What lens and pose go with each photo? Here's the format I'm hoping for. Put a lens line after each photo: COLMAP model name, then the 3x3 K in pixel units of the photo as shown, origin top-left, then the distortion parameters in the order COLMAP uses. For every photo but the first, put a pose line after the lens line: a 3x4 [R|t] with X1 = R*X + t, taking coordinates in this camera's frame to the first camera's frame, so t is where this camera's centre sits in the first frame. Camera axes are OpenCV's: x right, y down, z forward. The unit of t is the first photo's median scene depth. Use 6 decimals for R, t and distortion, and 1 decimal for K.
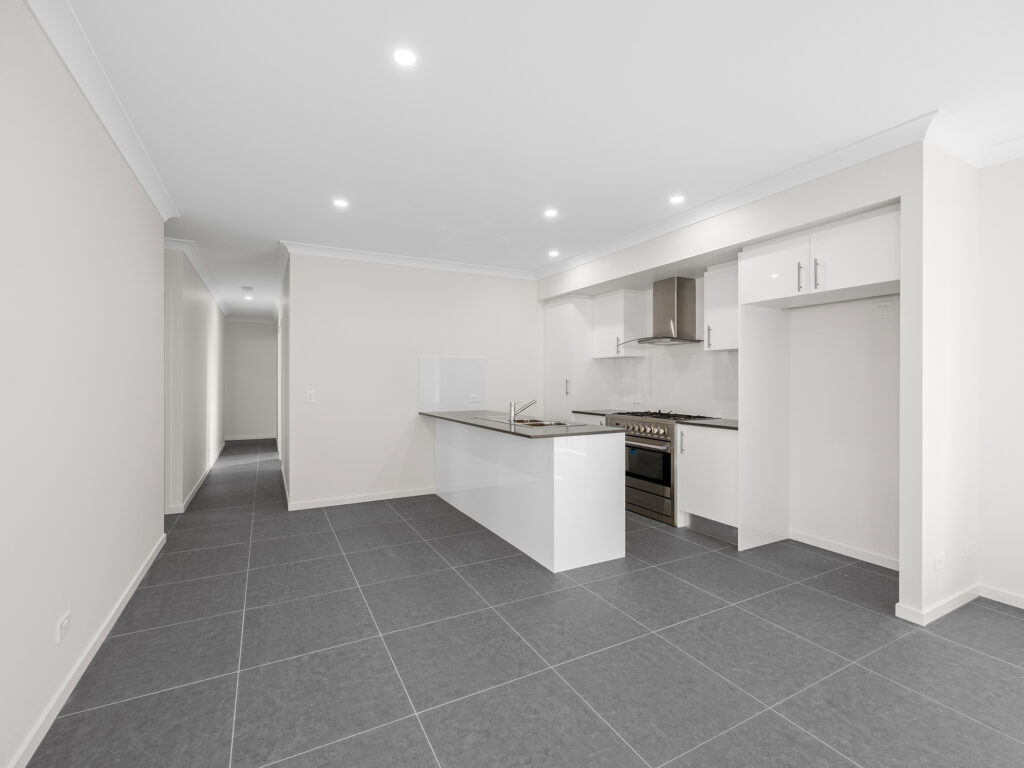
lens RADIAL K [[465.2, 0, 502.5], [0, 465.2, 381.6], [0, 0, 1]] dist [-0.010285, 0.001839]
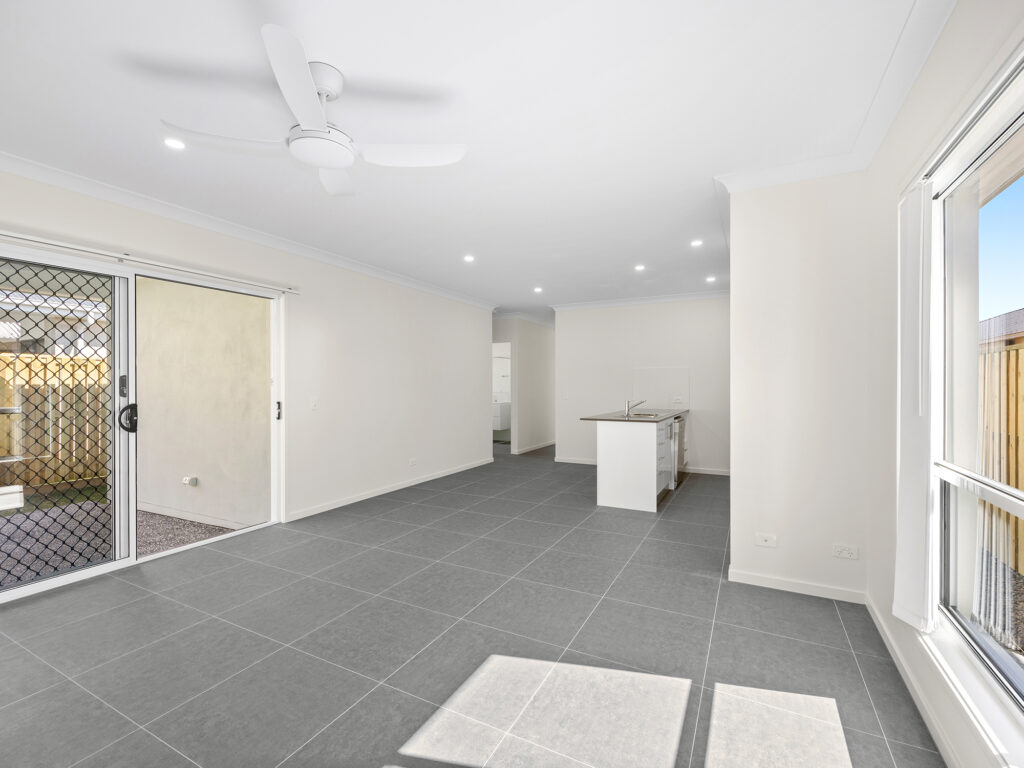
lens RADIAL K [[465.2, 0, 503.1], [0, 465.2, 381.3], [0, 0, 1]] dist [-0.010285, 0.001839]
pose [[0.558743, -0.008752, -0.829295, 1.723758], [-0.000087, 0.999944, -0.010612, -0.000281], [0.829341, 0.006001, 0.558711, -0.237915]]
